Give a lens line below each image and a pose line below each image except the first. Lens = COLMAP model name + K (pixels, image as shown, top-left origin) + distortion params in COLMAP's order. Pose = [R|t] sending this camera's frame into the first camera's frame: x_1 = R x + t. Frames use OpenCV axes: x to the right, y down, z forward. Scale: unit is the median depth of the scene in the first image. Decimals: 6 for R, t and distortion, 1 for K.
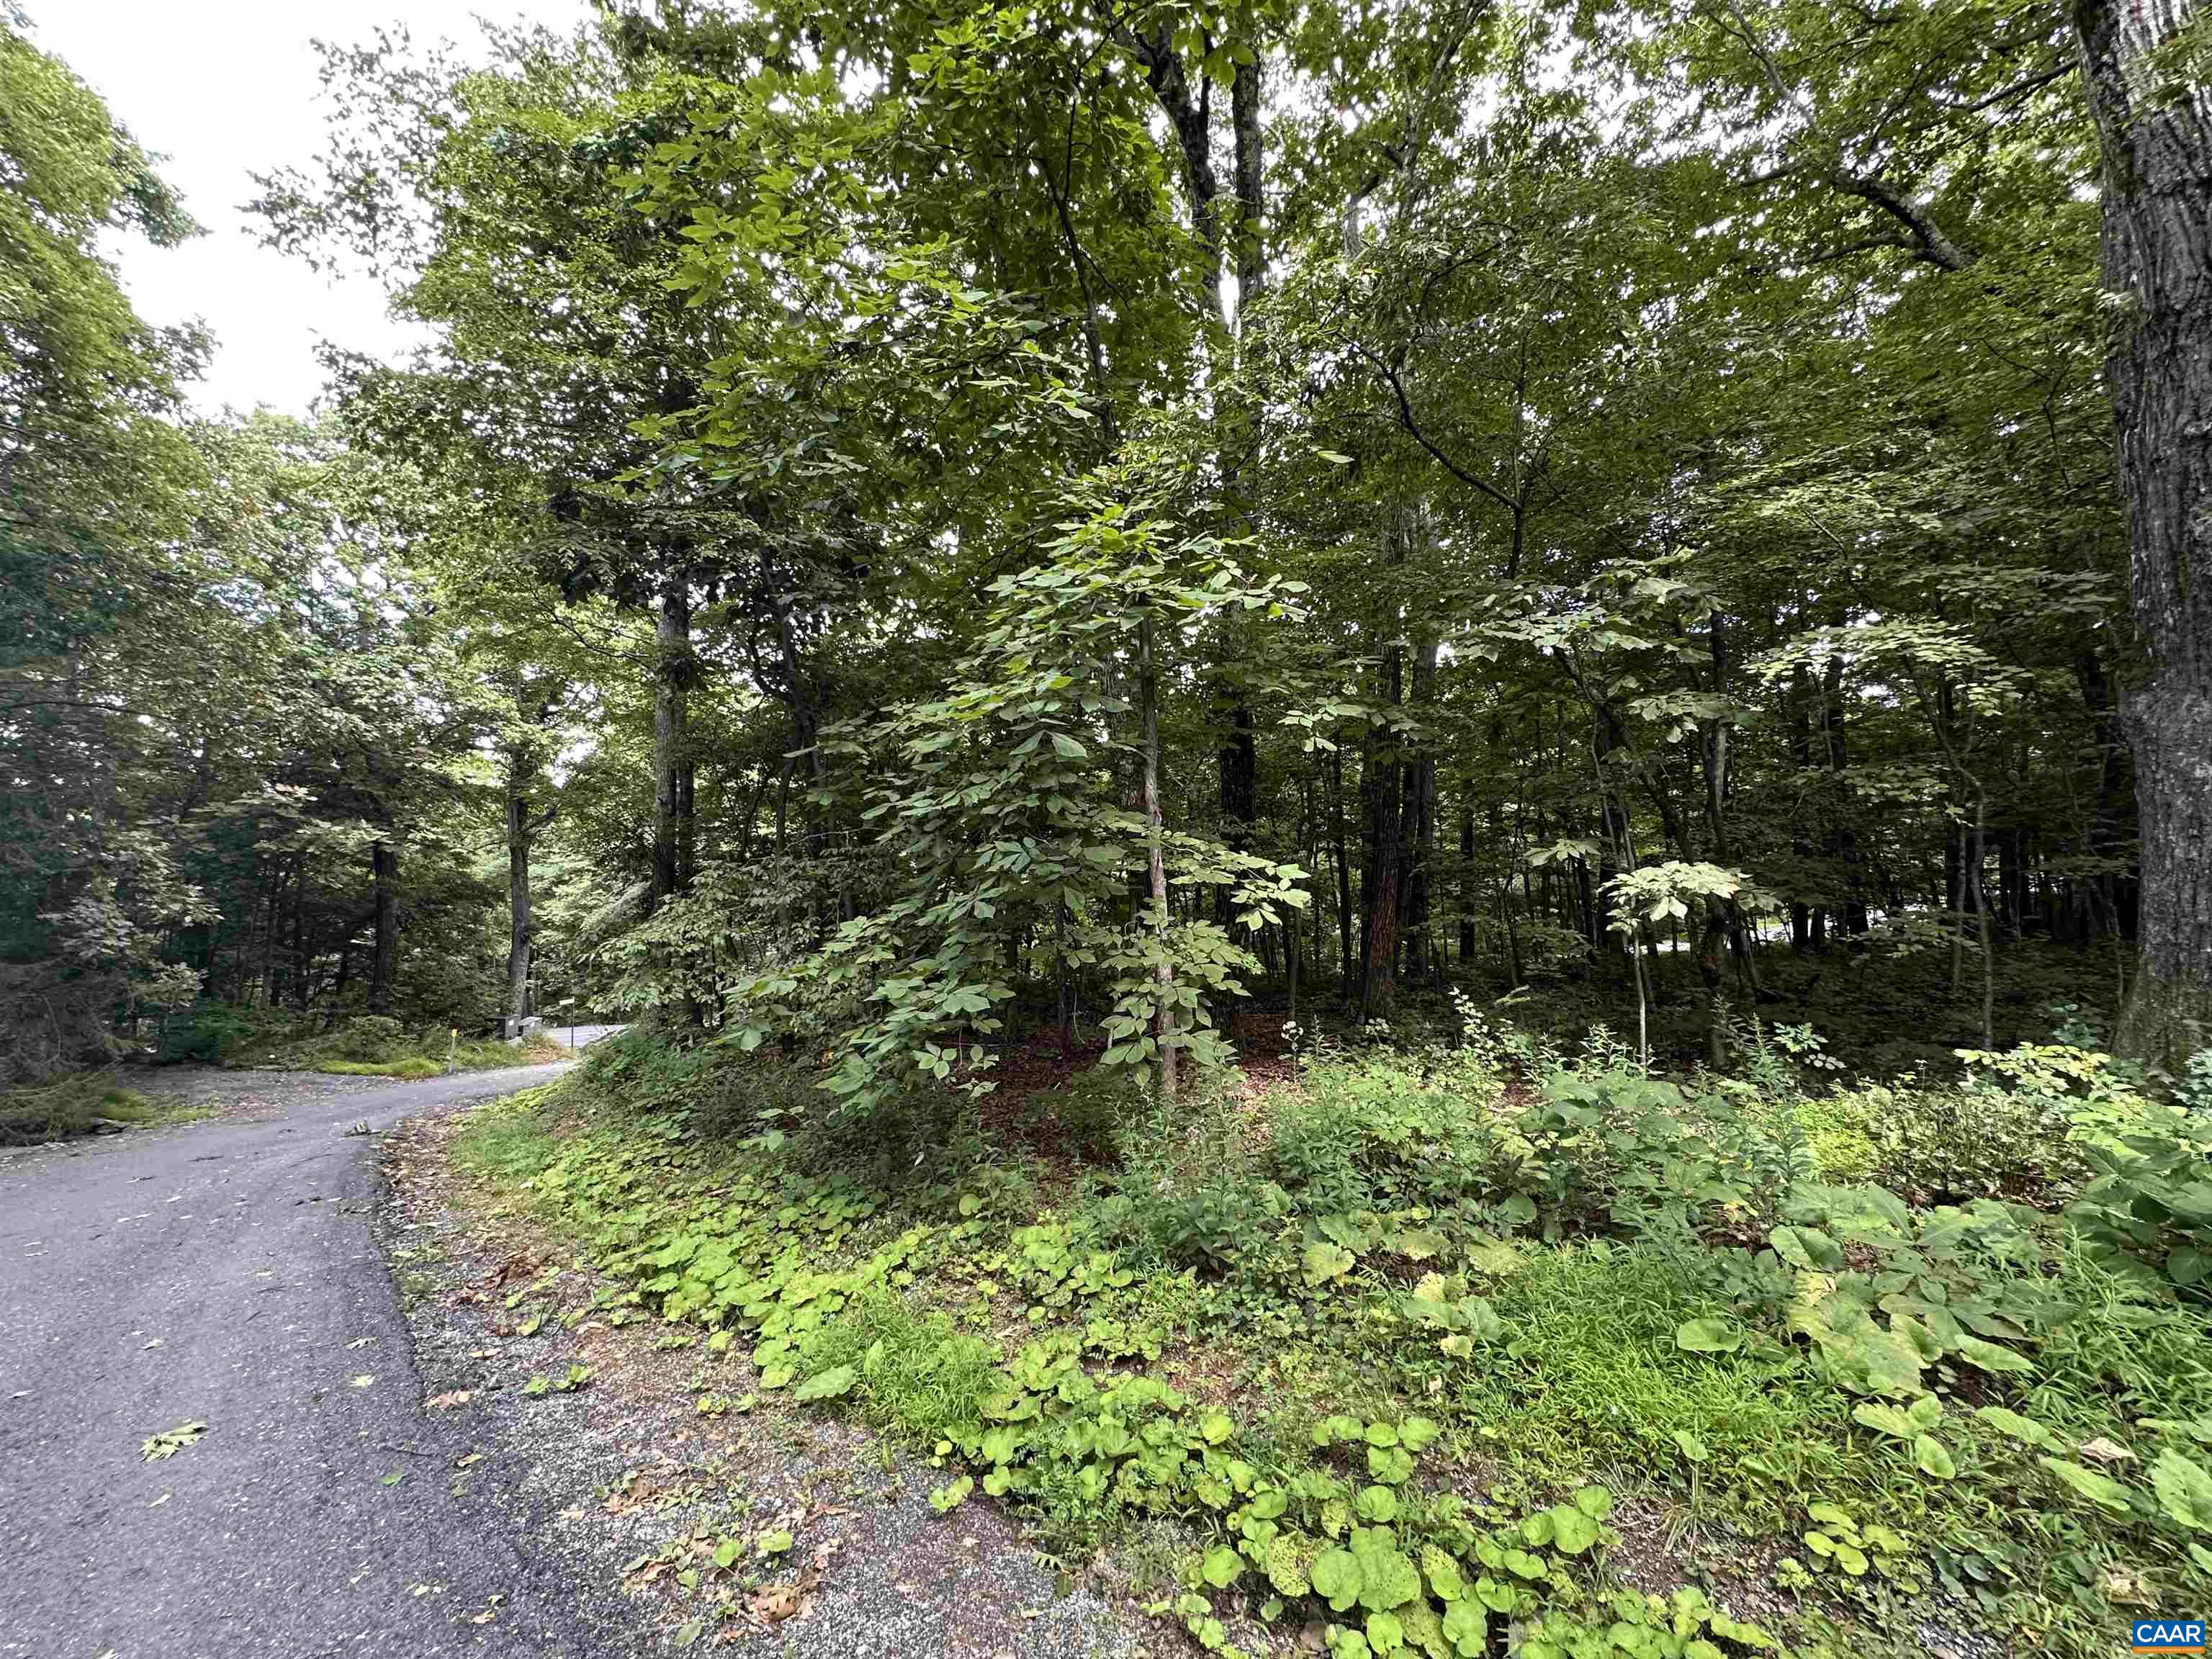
lens RADIAL K [[882.6, 0, 1106.3], [0, 882.6, 831.0], [0, 0, 1]] dist [-0.004392, 0.000765]
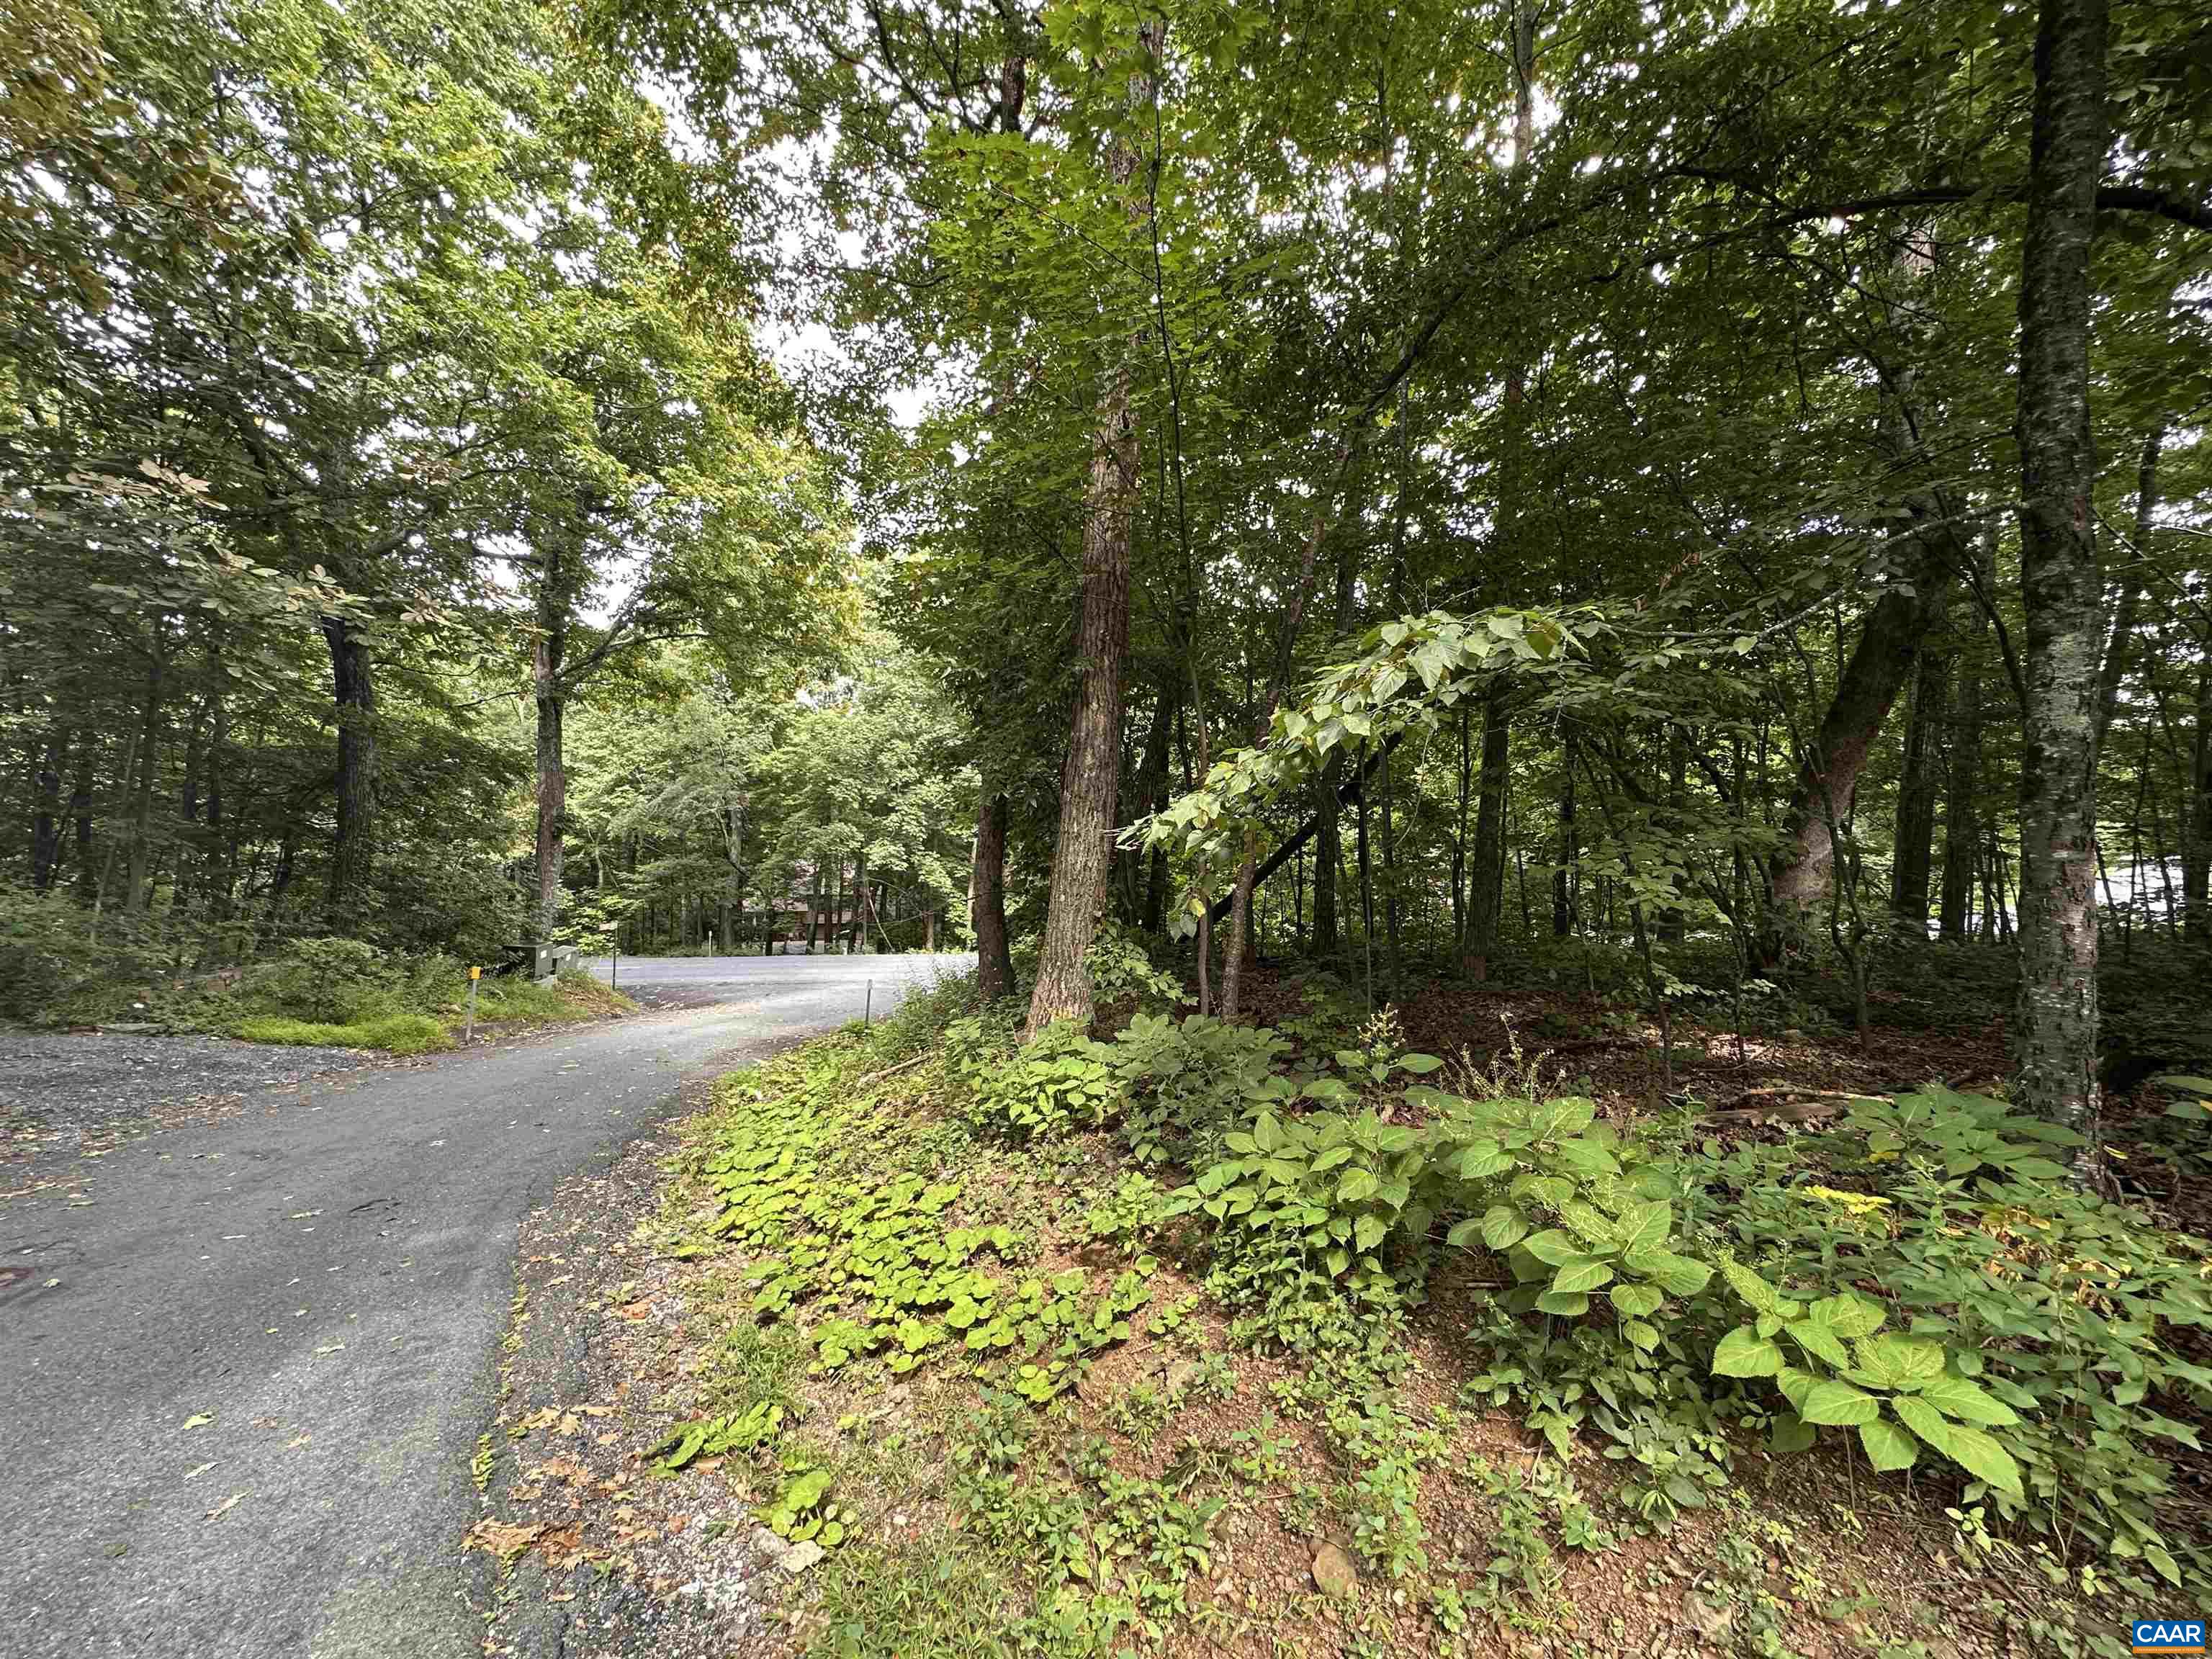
lens RADIAL K [[882.6, 0, 1101.6], [0, 882.6, 827.2], [0, 0, 1]] dist [-0.004392, 0.000765]
pose [[0.998156, 0.054381, 0.026951, -0.343313], [-0.055720, 0.997108, 0.051685, 0.079029], [-0.024062, -0.053092, 0.998300, 0.407552]]
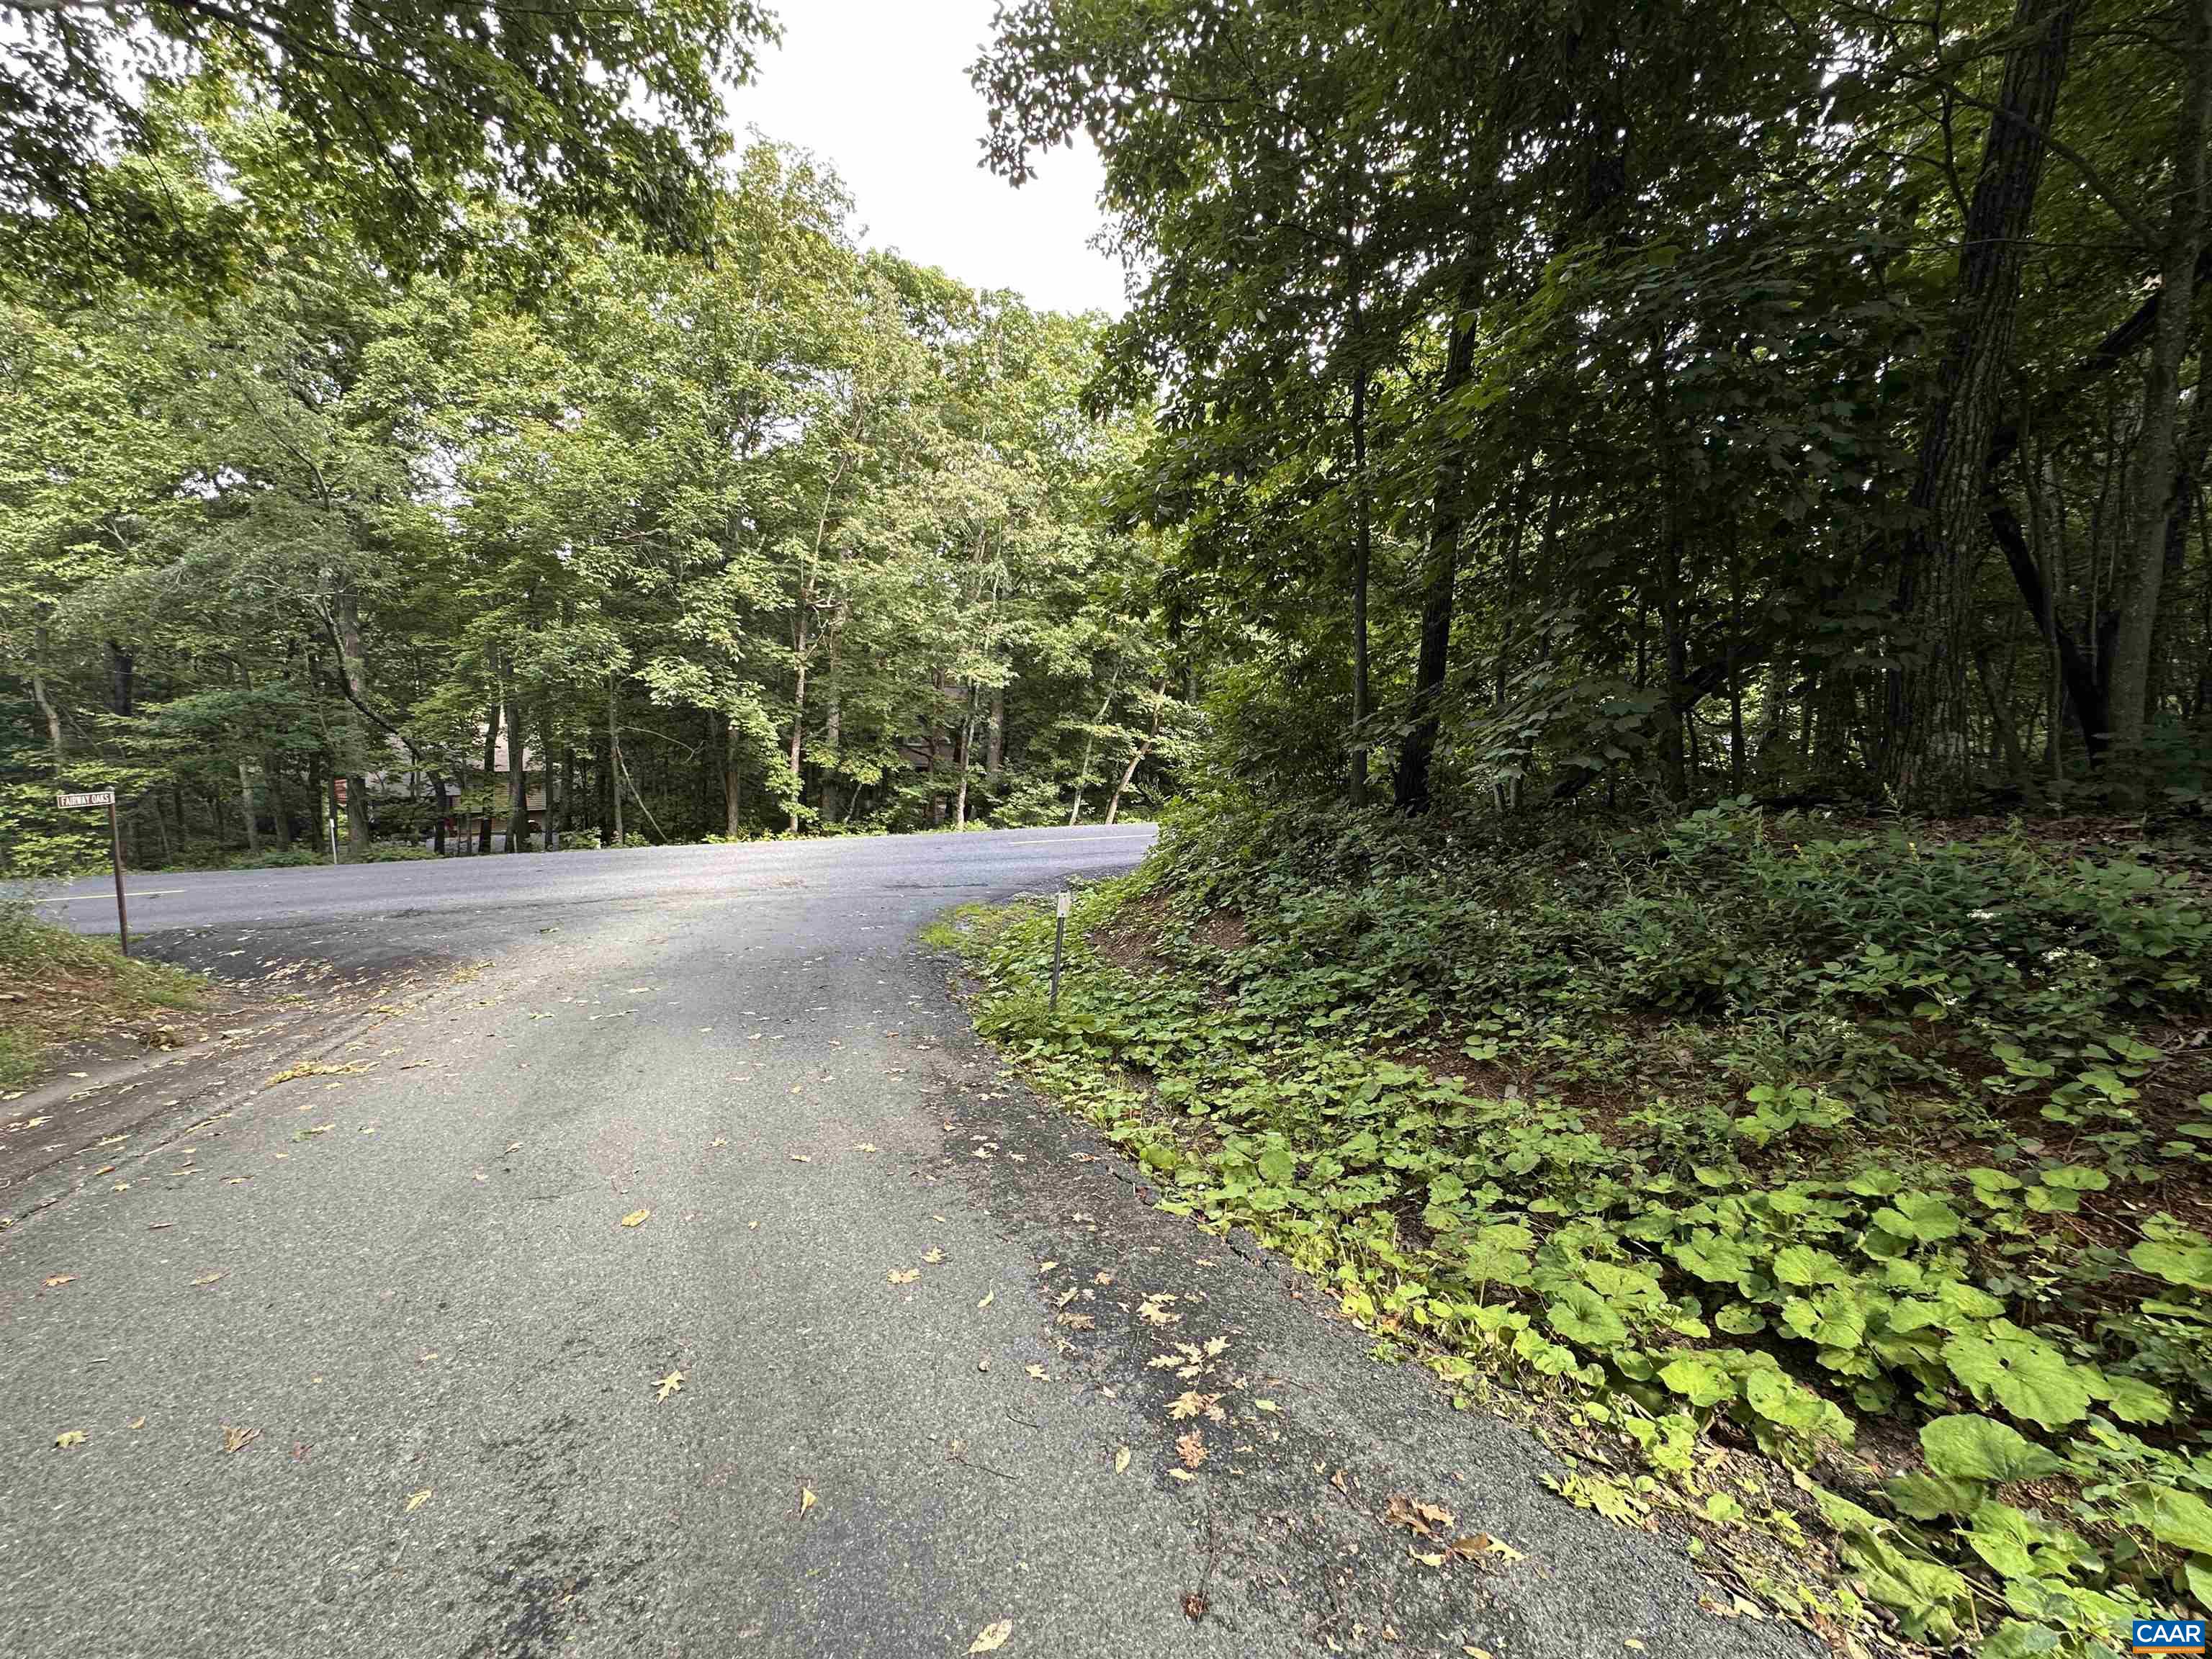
lens RADIAL K [[882.6, 0, 1116.2], [0, 882.6, 833.8], [0, 0, 1]] dist [-0.004392, 0.000765]
pose [[0.924787, 0.009542, 0.380365, -0.539344], [-0.078647, 0.982890, 0.166559, 0.166526], [-0.372267, -0.183946, 0.909715, 0.782339]]
